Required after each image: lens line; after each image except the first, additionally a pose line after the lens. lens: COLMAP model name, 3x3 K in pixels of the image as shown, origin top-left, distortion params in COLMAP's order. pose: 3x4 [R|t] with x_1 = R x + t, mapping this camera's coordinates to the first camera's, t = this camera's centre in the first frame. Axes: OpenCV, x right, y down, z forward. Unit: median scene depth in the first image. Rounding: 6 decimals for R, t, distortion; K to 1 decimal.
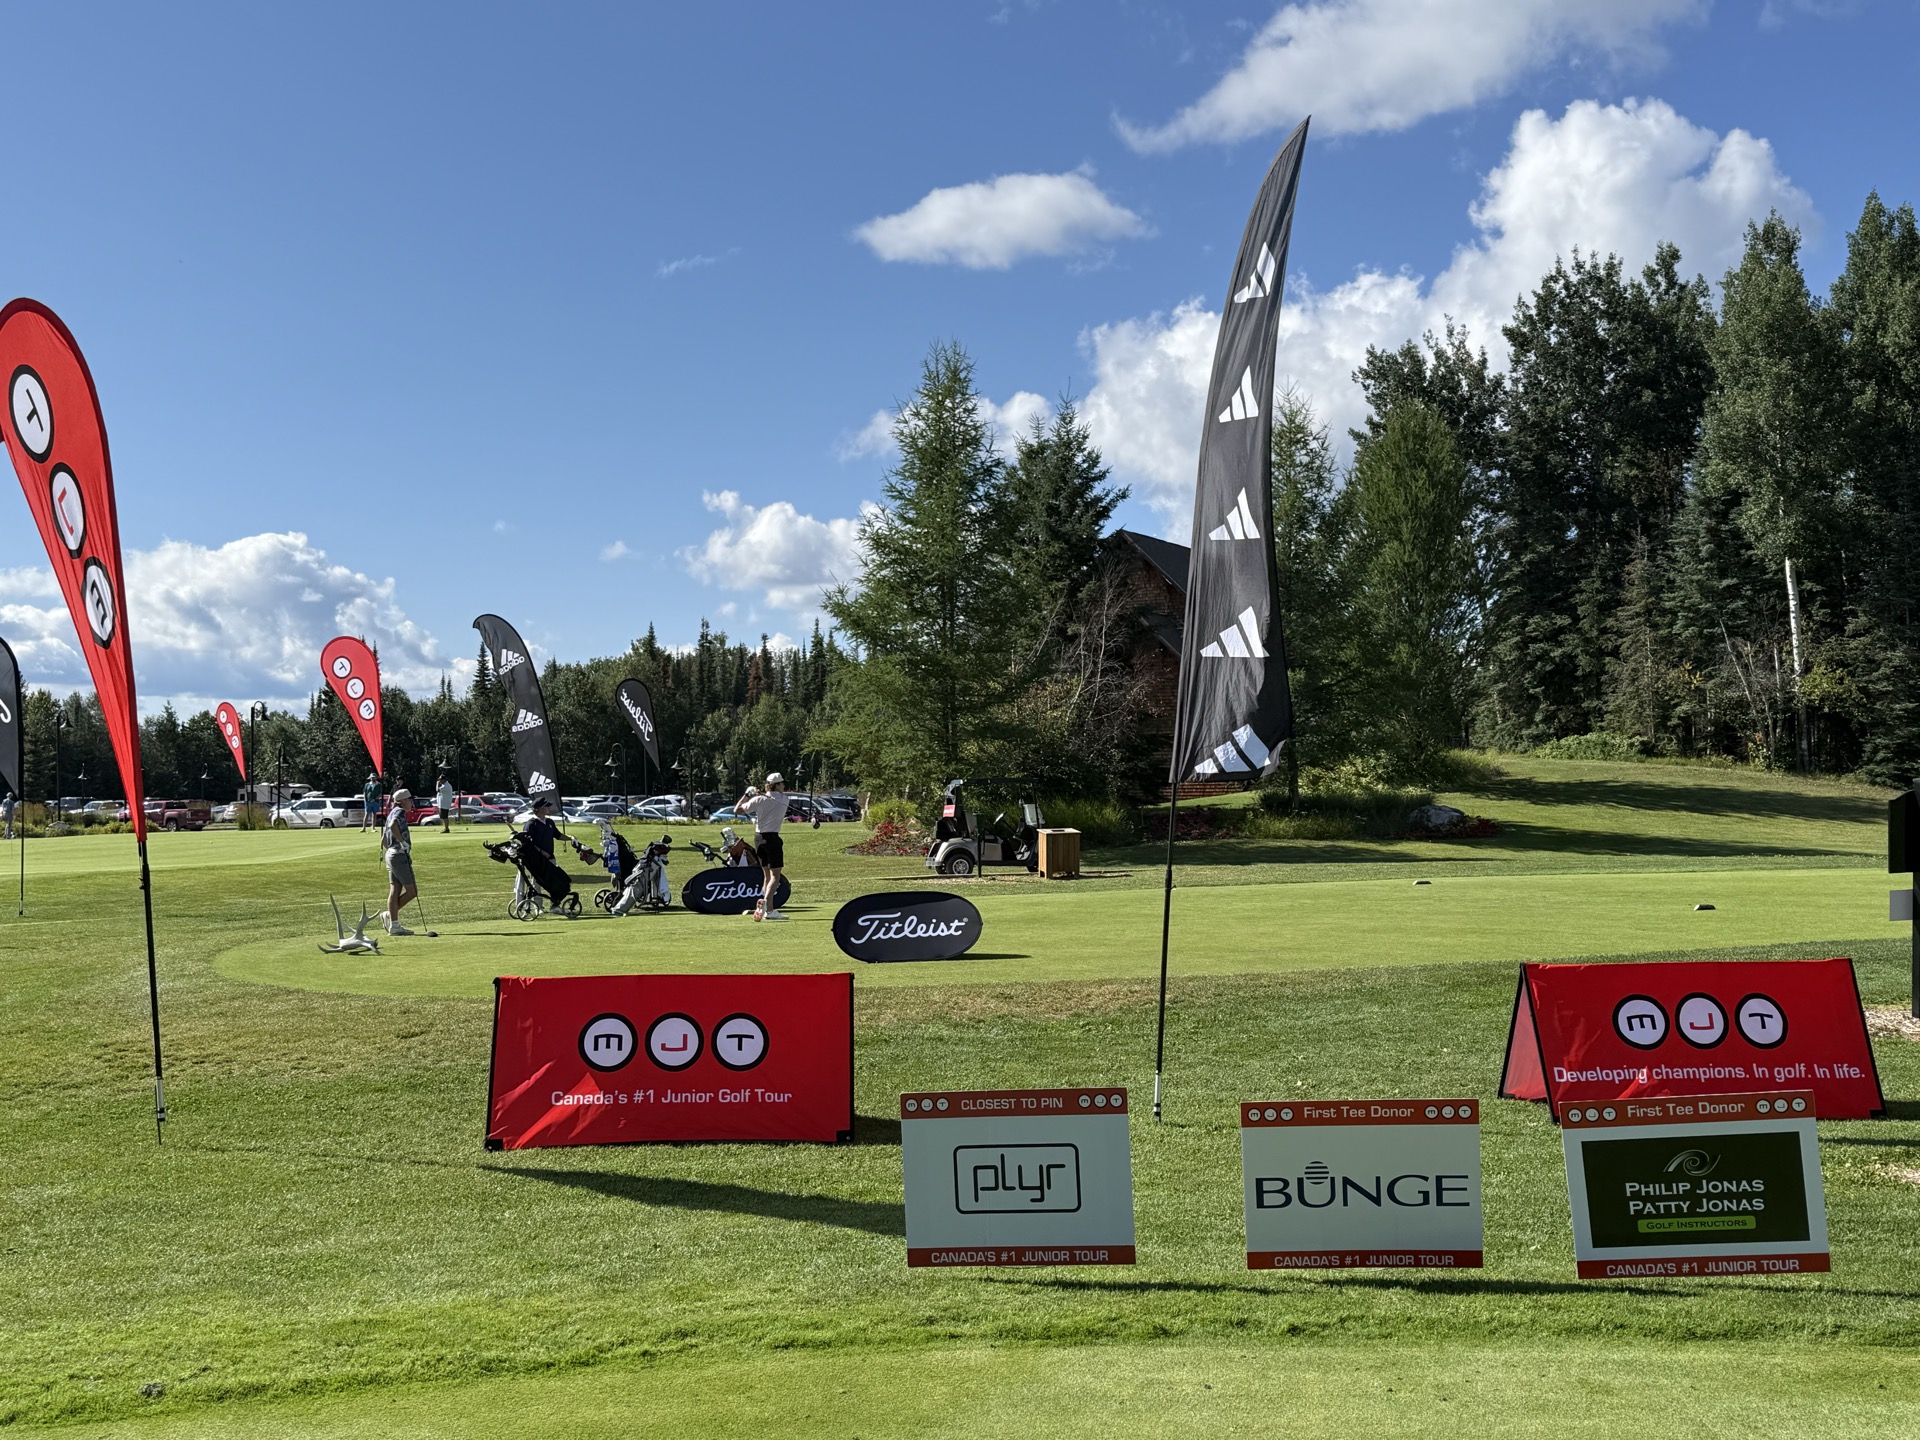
lens RADIAL K [[1985.2, 0, 969.3], [0, 1985.2, 736.5], [0, 0, 1]] dist [0.086967, 0.000000]
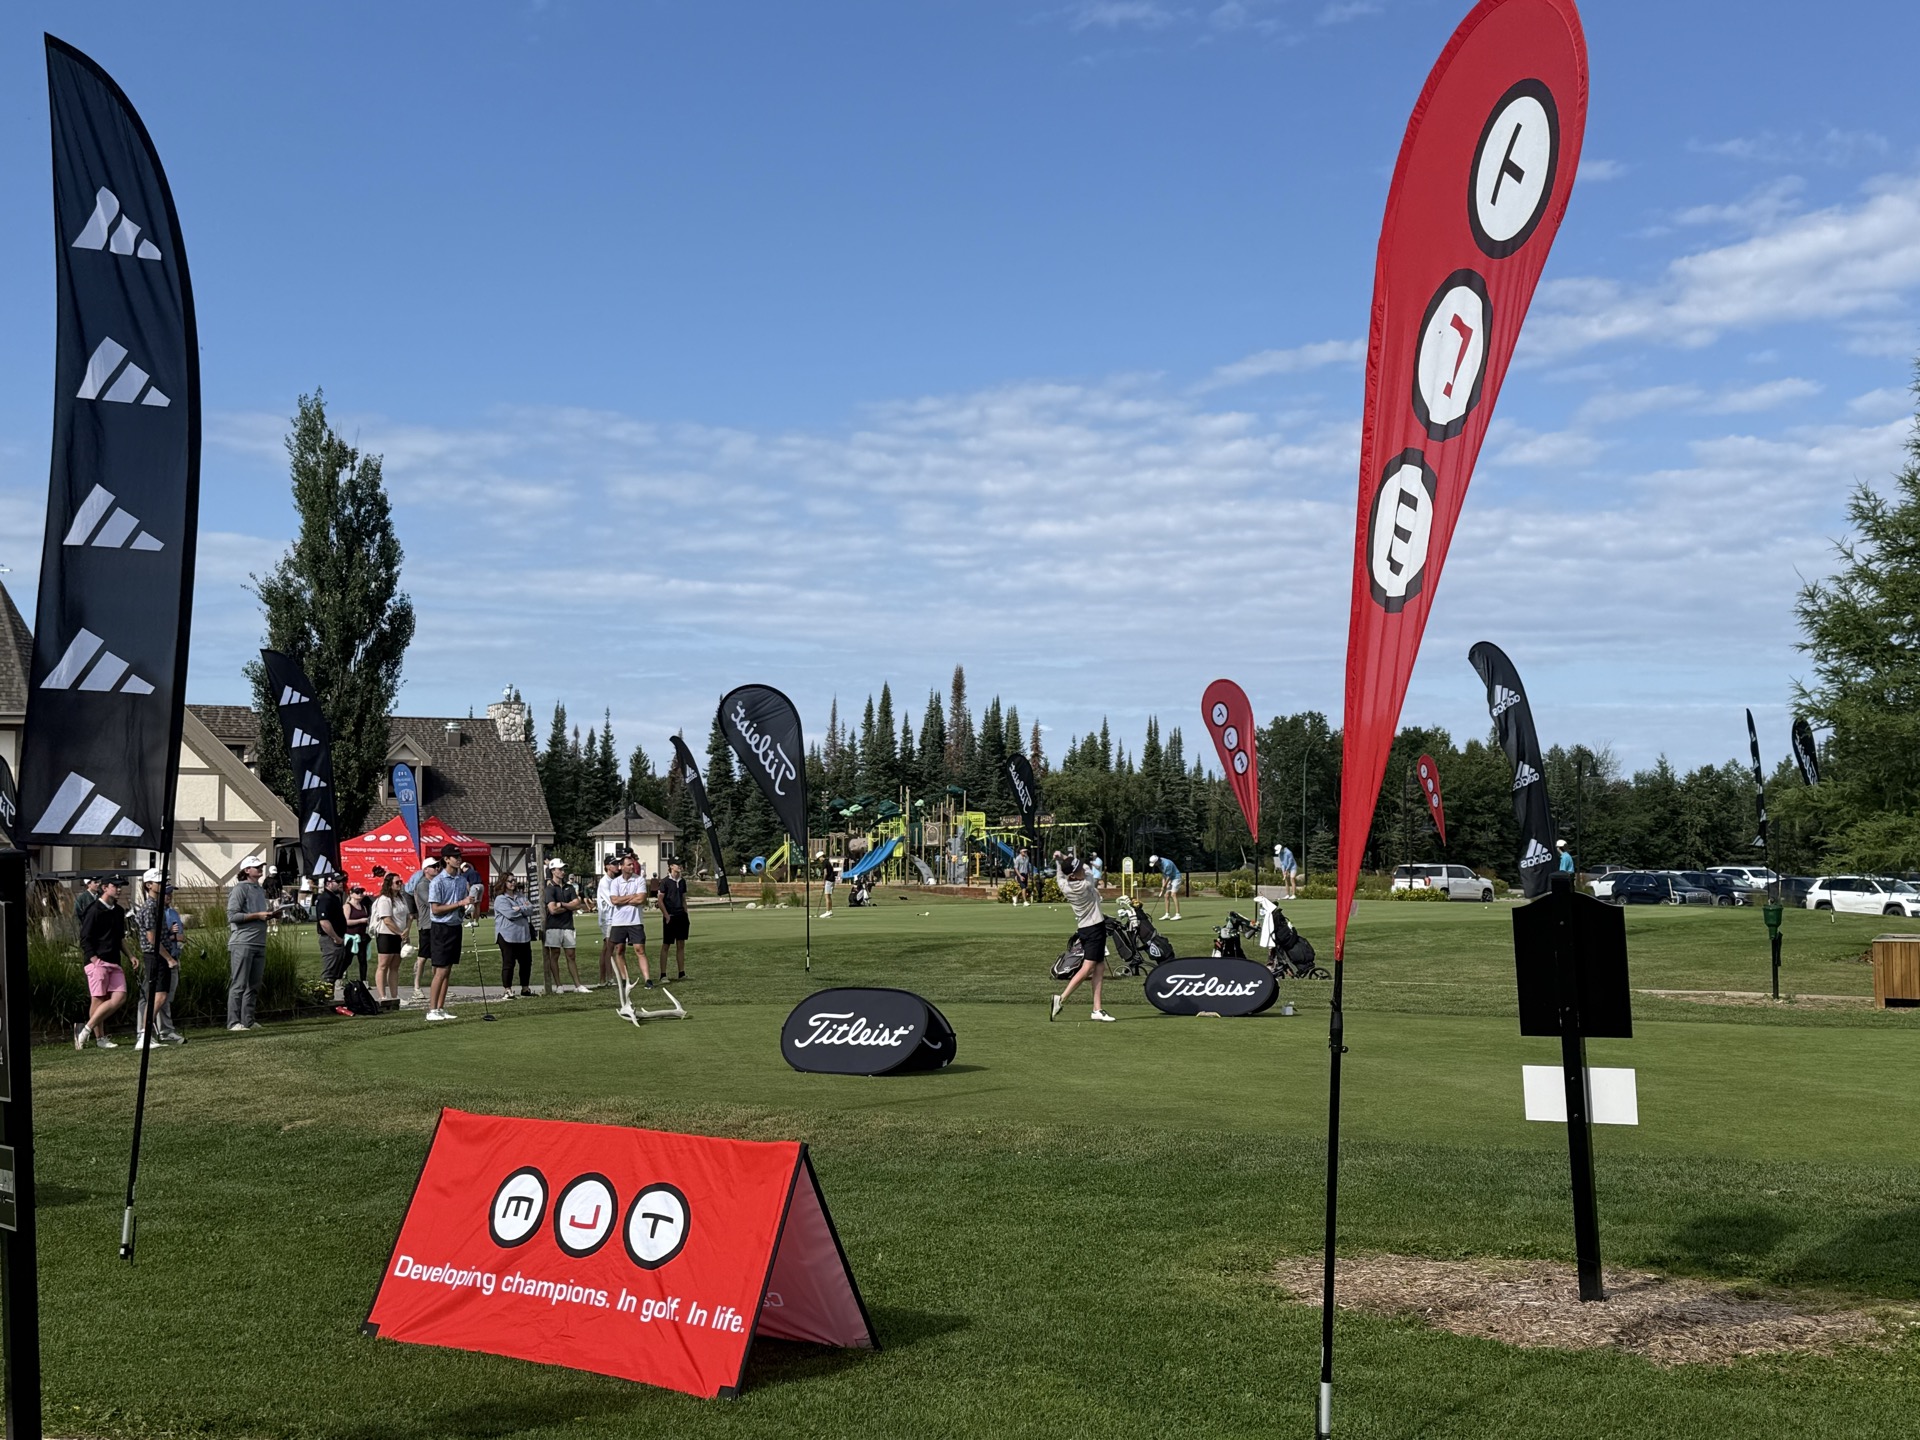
lens RADIAL K [[2364.4, 0, 948.4], [0, 2364.4, 726.5], [0, 0, 1]] dist [0.121715, 0.000000]
pose [[0.752721, -0.016740, -0.658126, 0.273215], [-0.002059, 0.999612, -0.027780, -0.000372], [0.658336, 0.022266, 0.752395, 0.130349]]
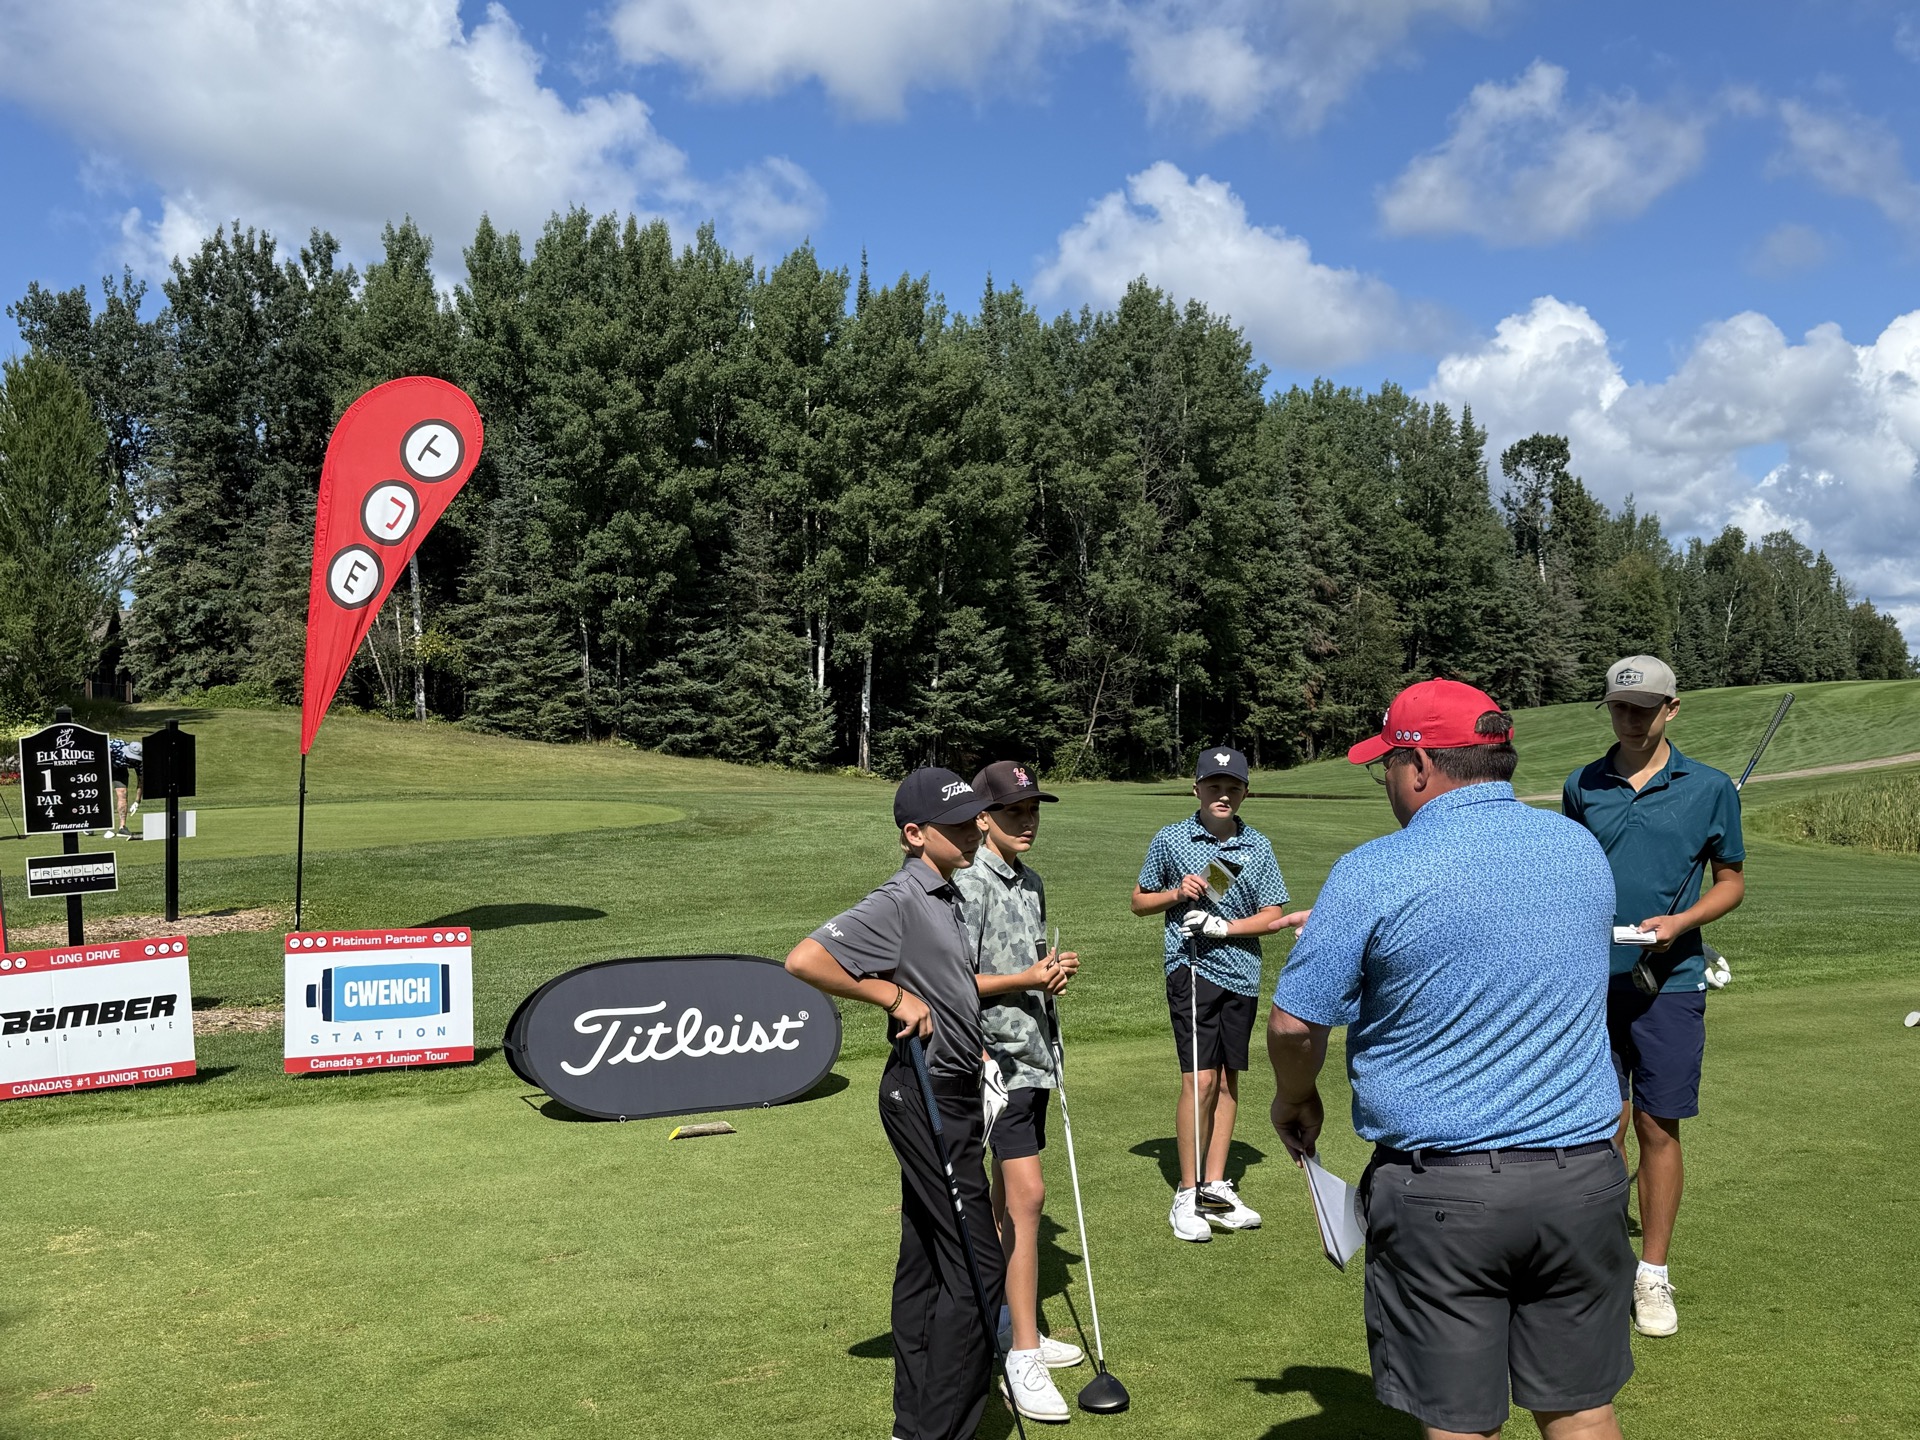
lens RADIAL K [[1877.6, 0, 922.1], [0, 1877.6, 720.9], [0, 0, 1]] dist [0.085954, 0.000000]
pose [[0.824787, 0.006726, 0.565404, 0.071406], [-0.016487, 0.999790, 0.012157, 0.000298], [-0.565204, -0.019349, 0.824724, -0.061448]]
